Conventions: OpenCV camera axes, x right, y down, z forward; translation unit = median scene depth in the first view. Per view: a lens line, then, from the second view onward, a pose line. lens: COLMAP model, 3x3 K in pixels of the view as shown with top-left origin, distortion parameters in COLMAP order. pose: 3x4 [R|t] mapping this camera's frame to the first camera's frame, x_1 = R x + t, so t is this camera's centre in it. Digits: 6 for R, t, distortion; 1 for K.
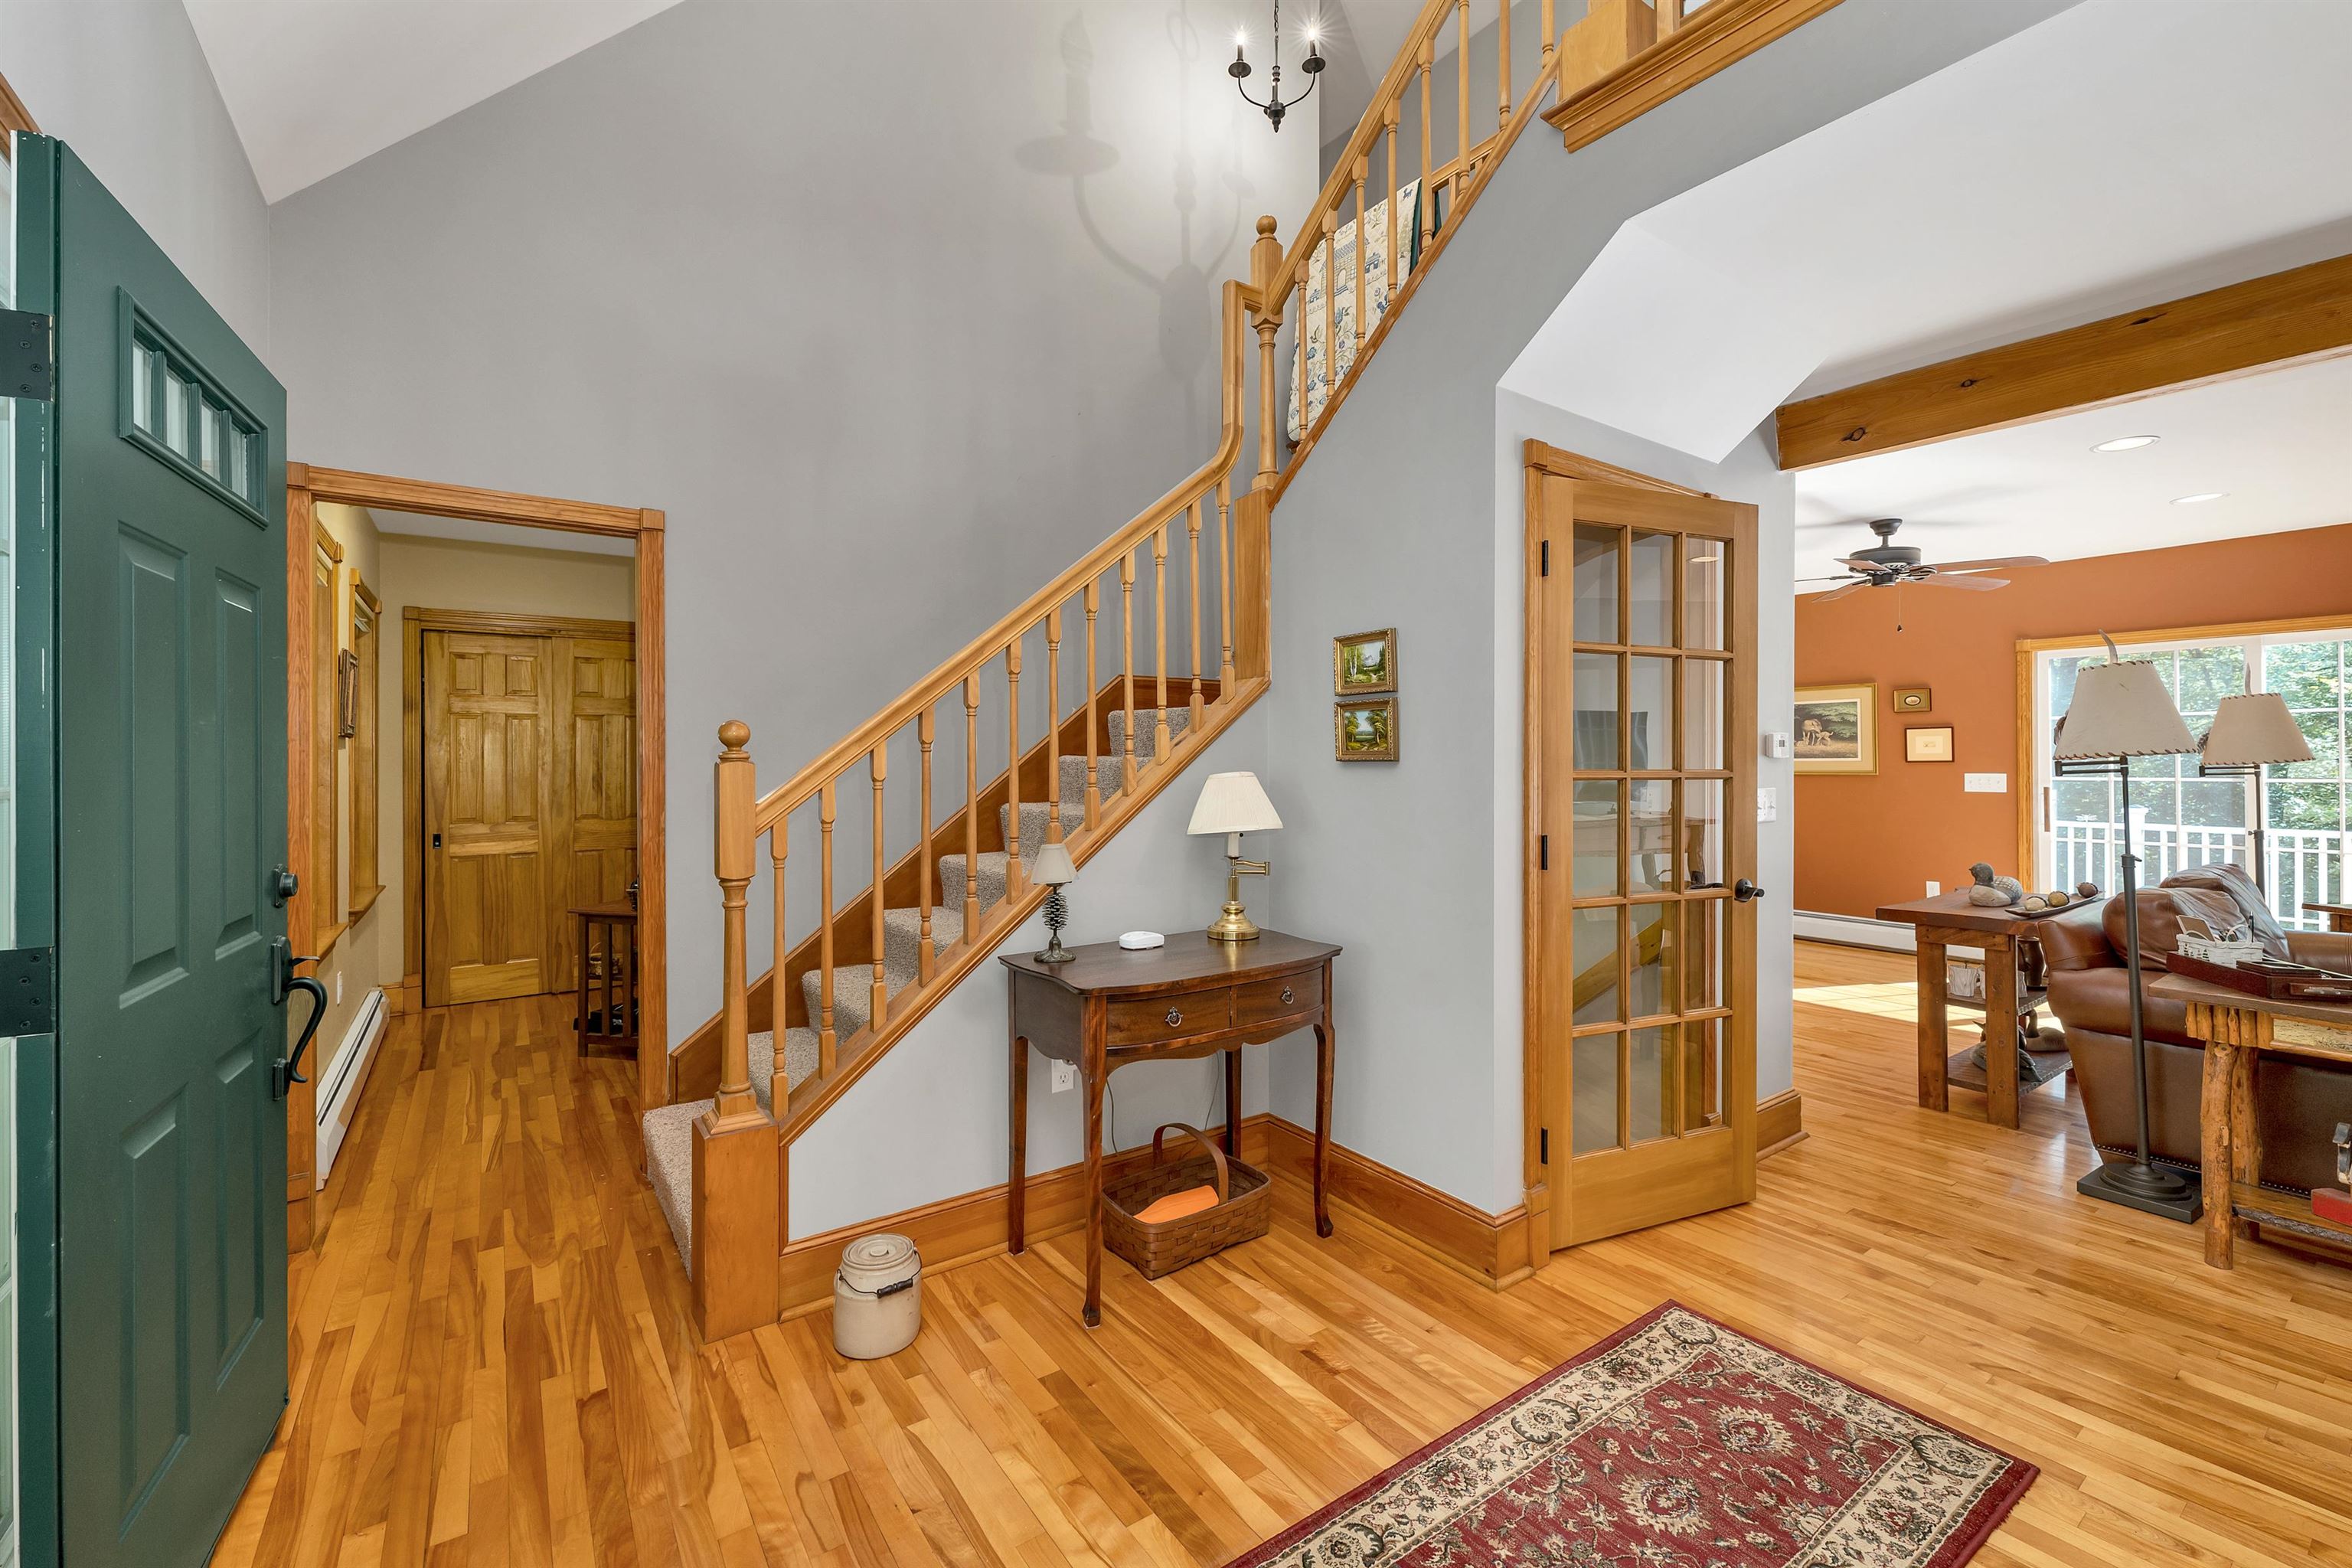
lens RADIAL K [[962.0, 0, 1175.2], [0, 962.0, 753.9], [0, 0, 1]] dist [-0.008347, -0.000127]
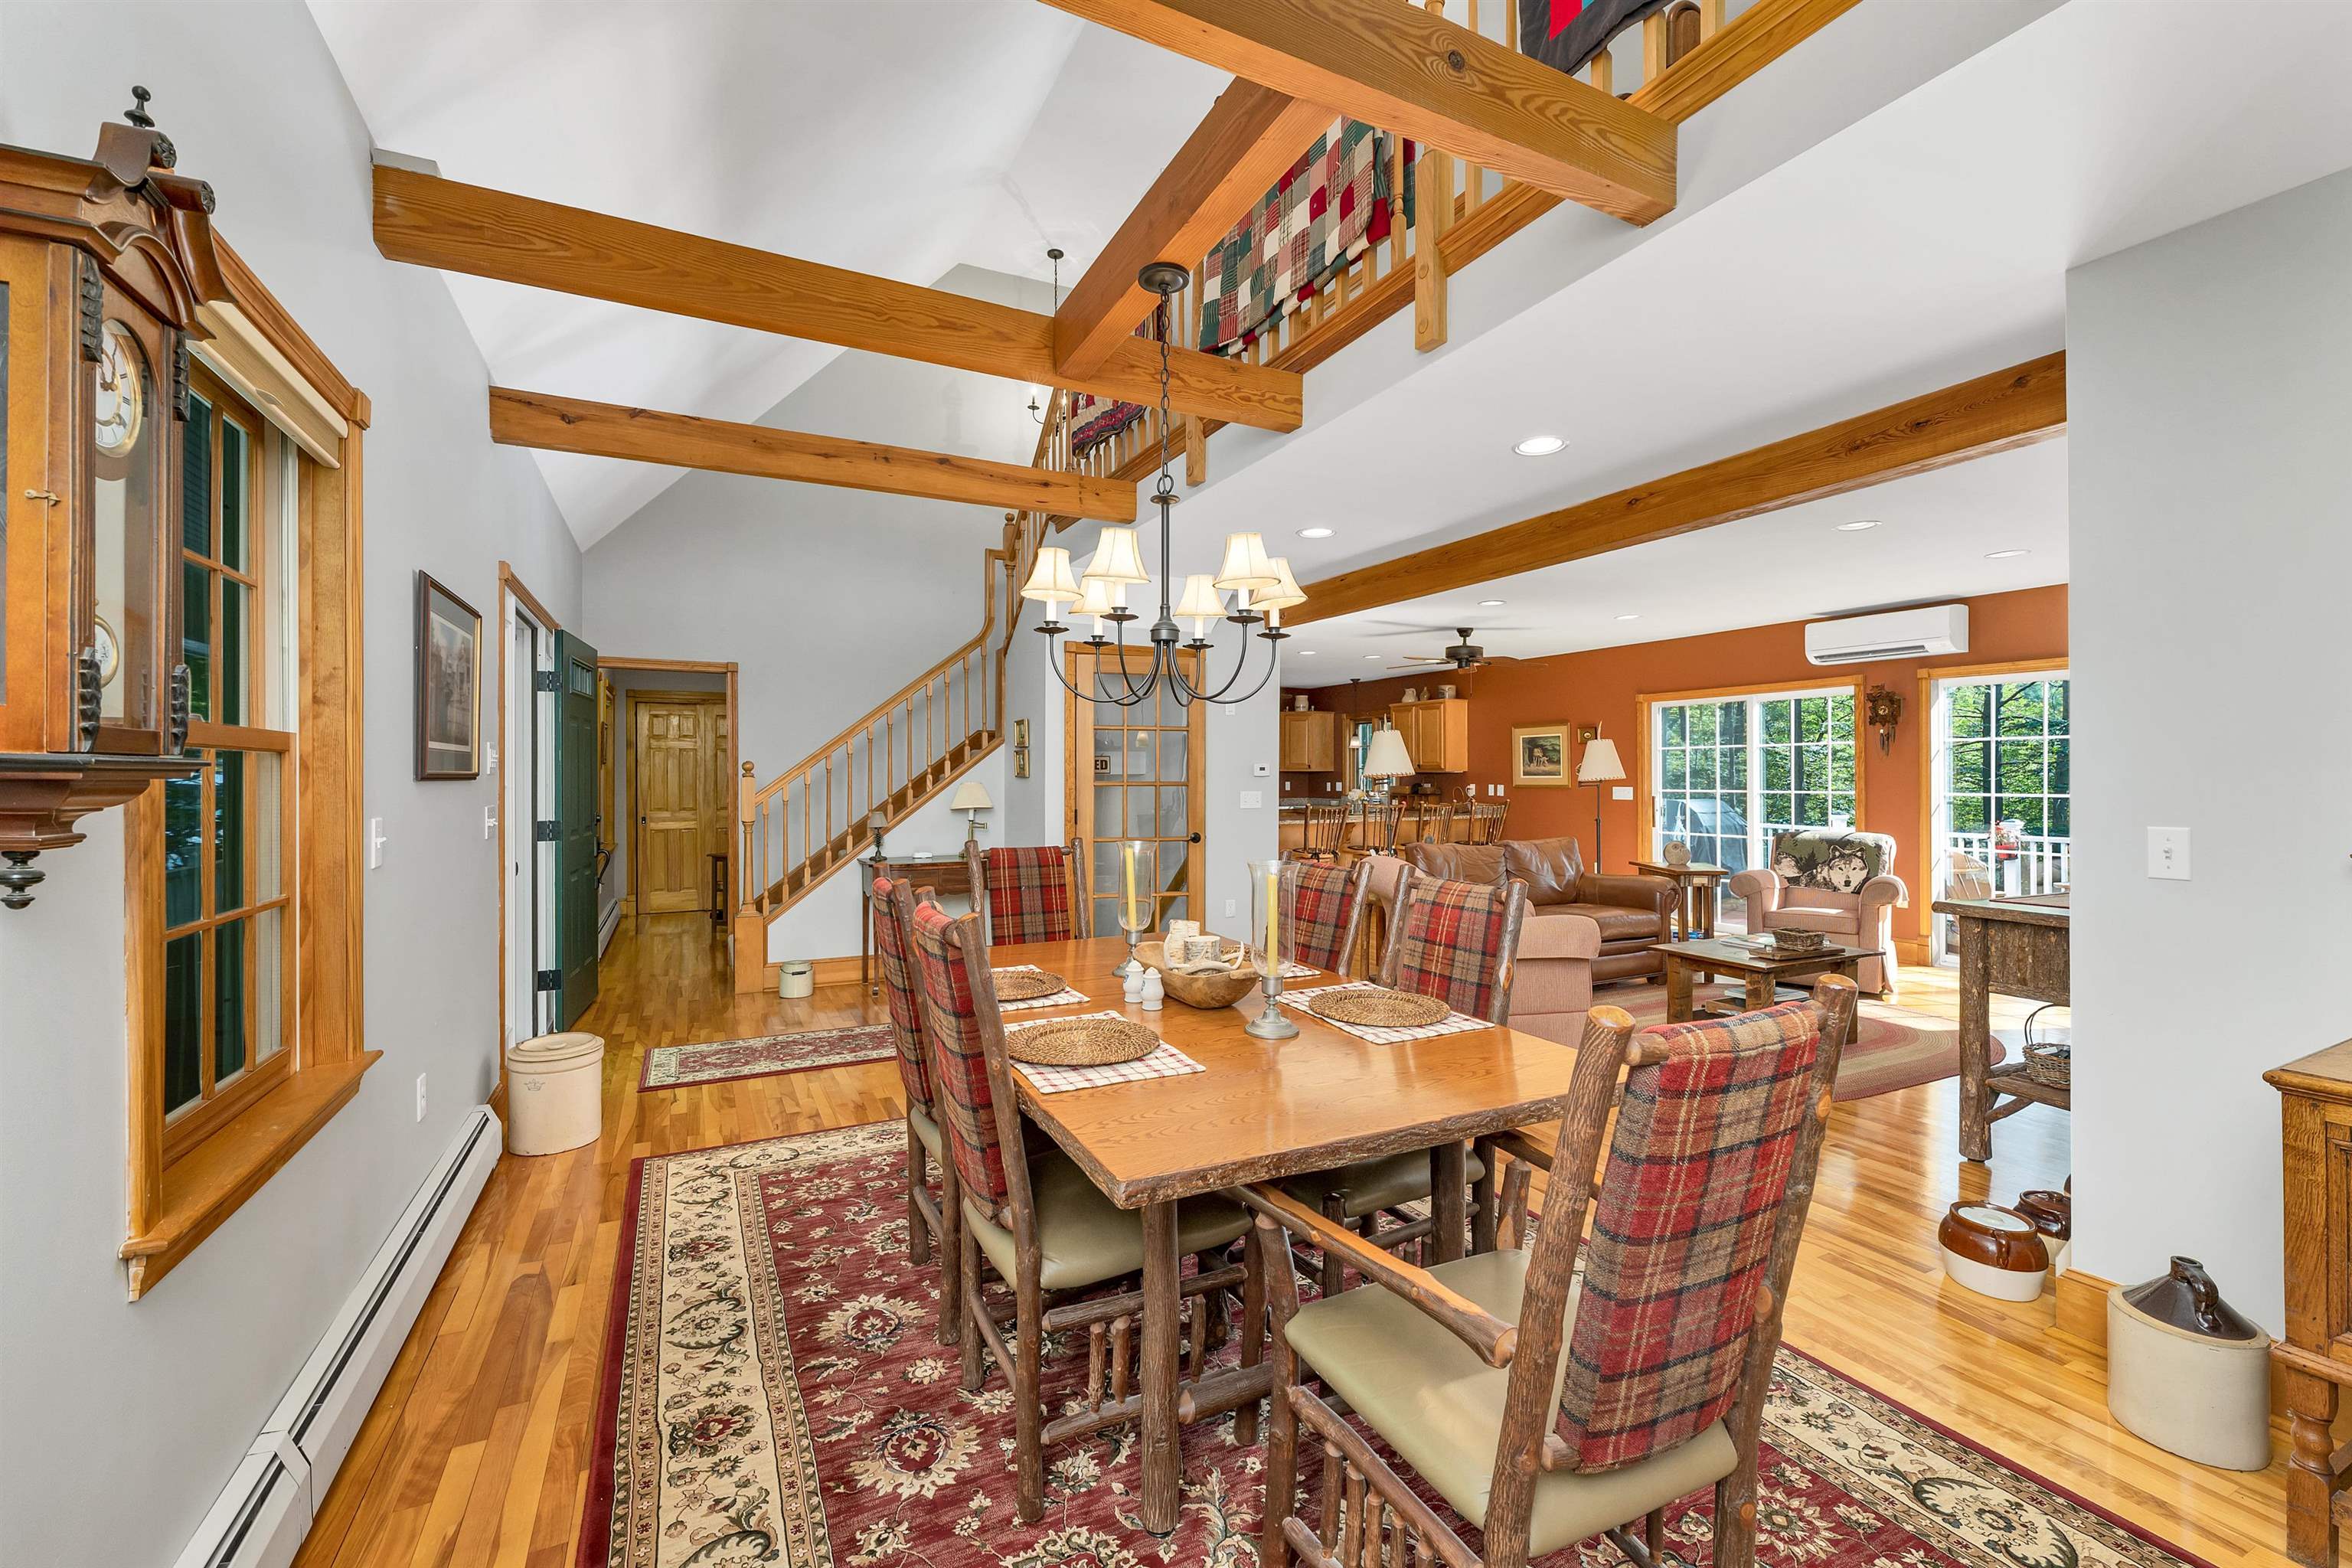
lens RADIAL K [[982.1, 0, 1181.3], [0, 982.1, 772.6], [0, 0, 1]] dist [-0.000479, -0.000243]
pose [[0.988654, 0.002162, -0.150197, 0.474852], [-0.001629, 0.999992, 0.003670, -0.006037], [0.150204, -0.003383, 0.988649, -0.632268]]
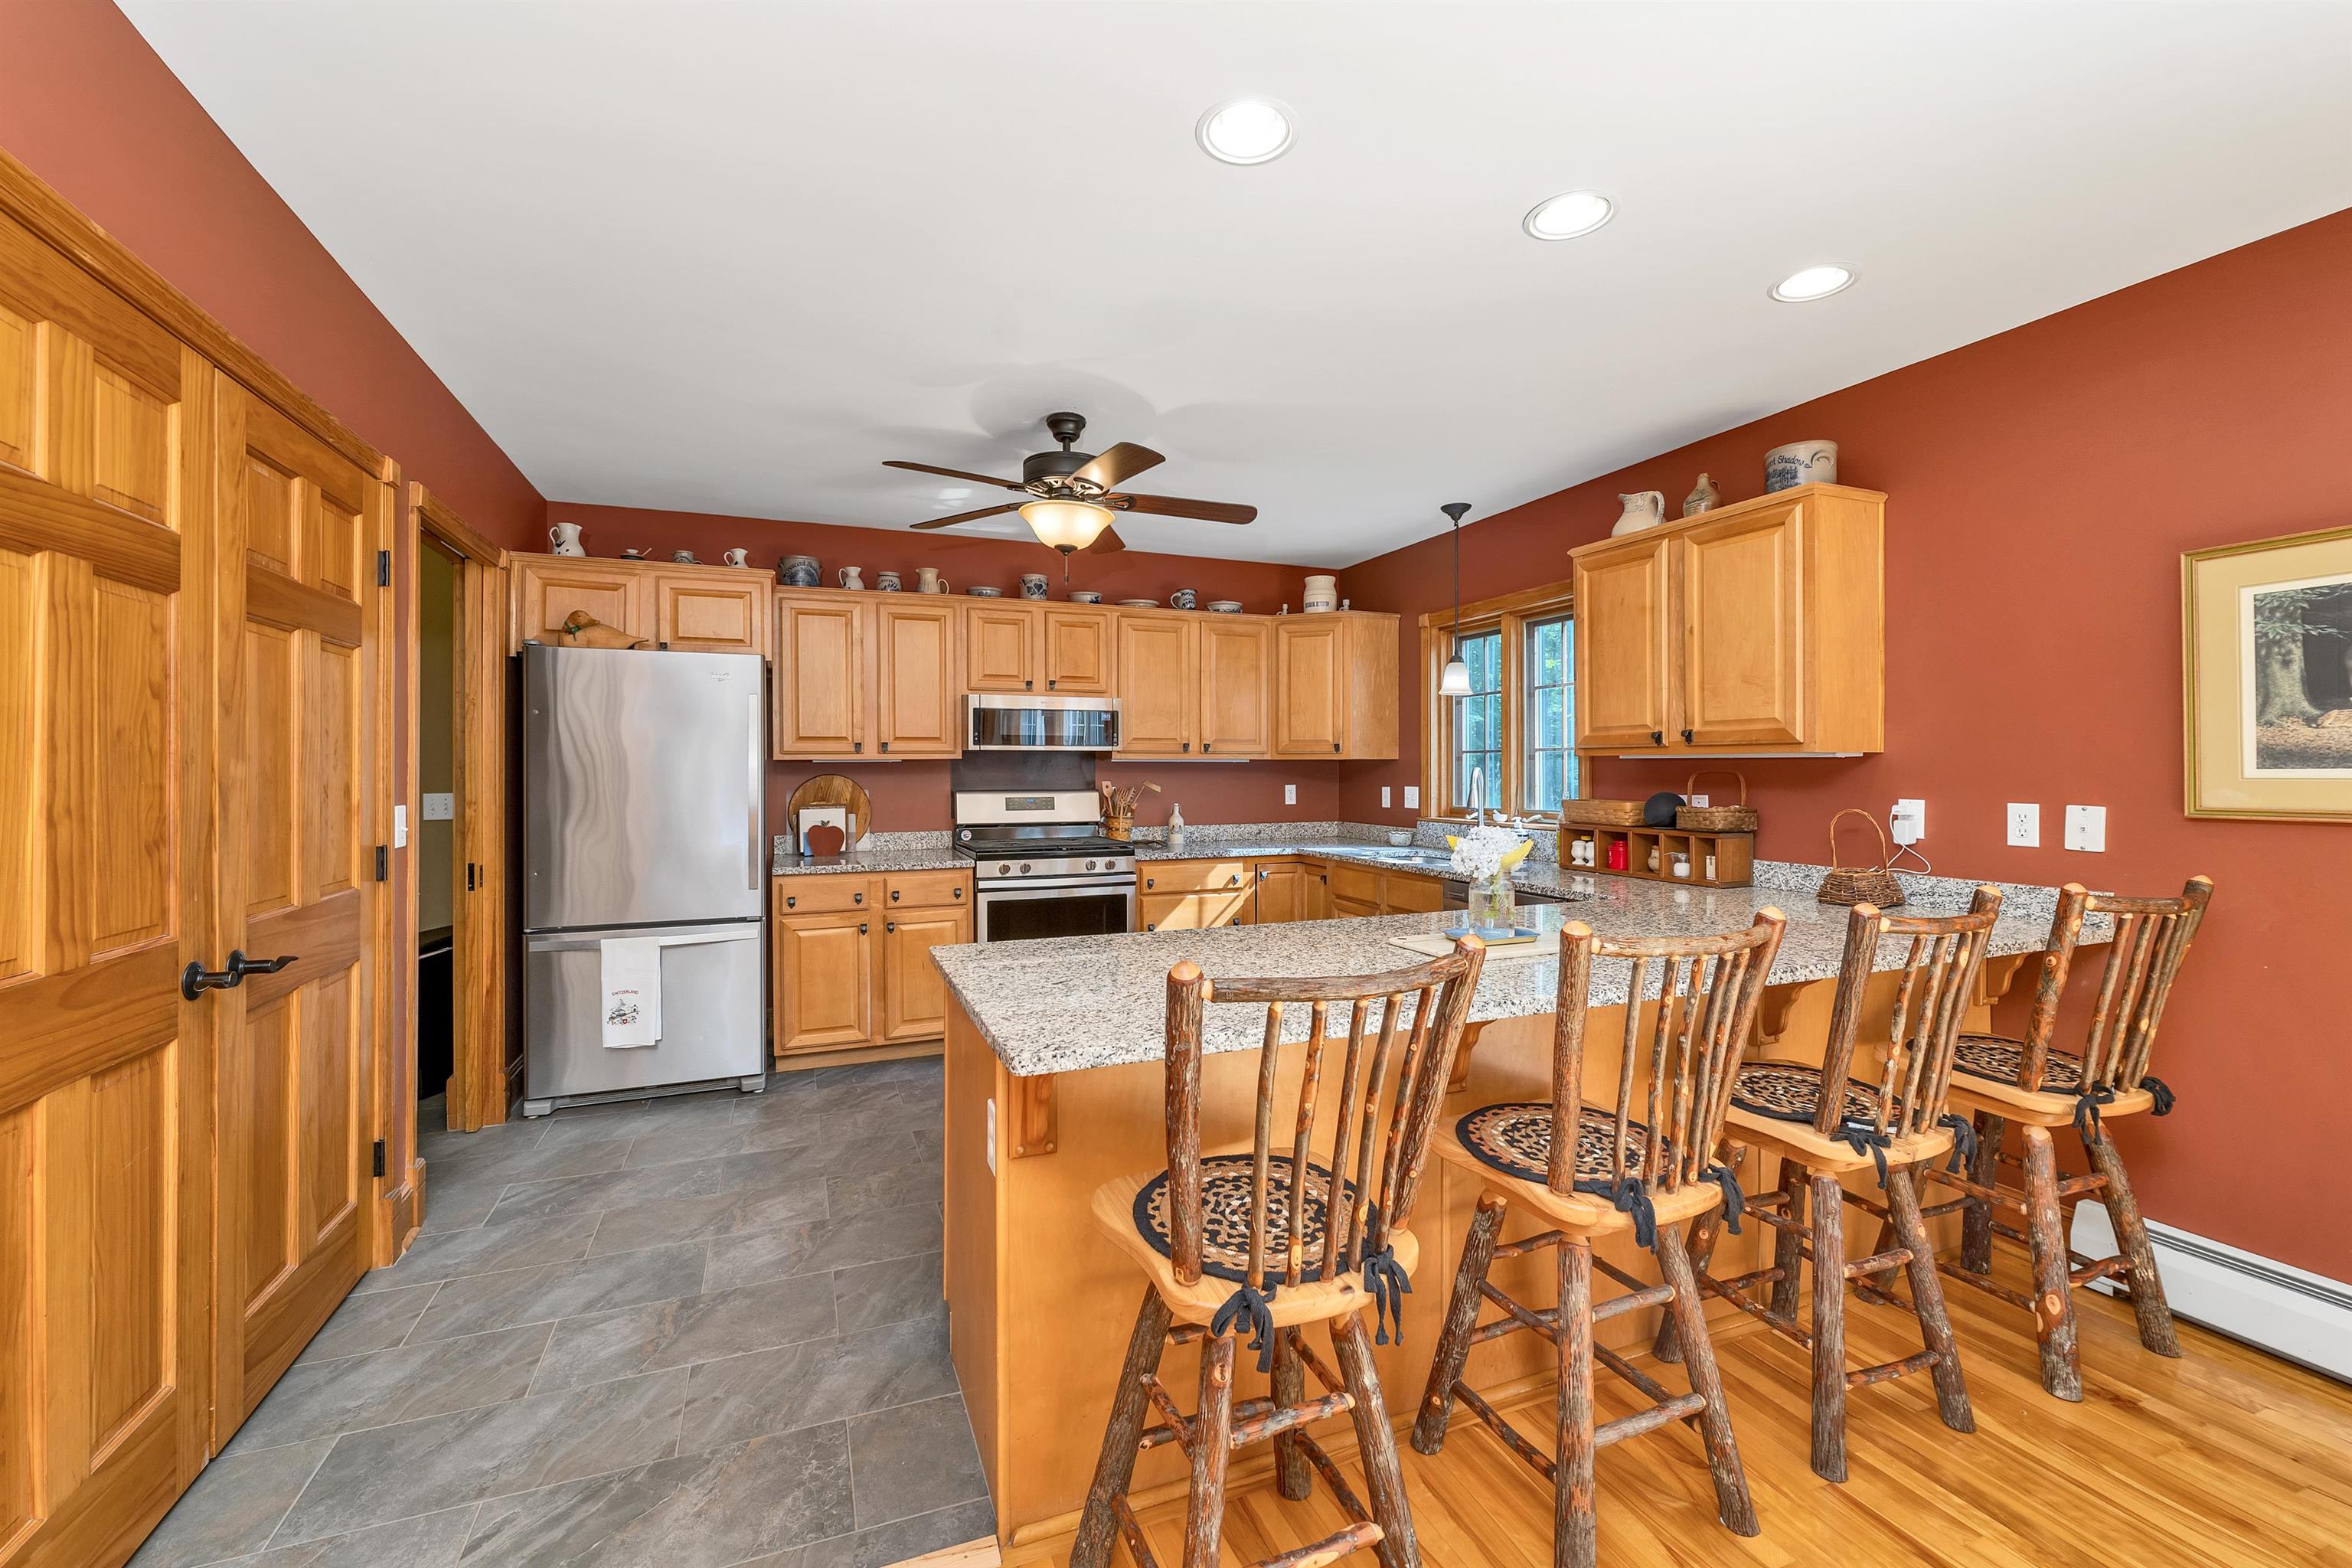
lens RADIAL K [[982.1, 0, 1181.3], [0, 982.1, 772.6], [0, 0, 1]] dist [-0.000479, -0.000243]
pose [[0.975053, 0.002112, -0.221963, 0.488853], [-0.000476, 0.999972, 0.007424, 0.005203], [0.221973, -0.007133, 0.975027, 0.813829]]
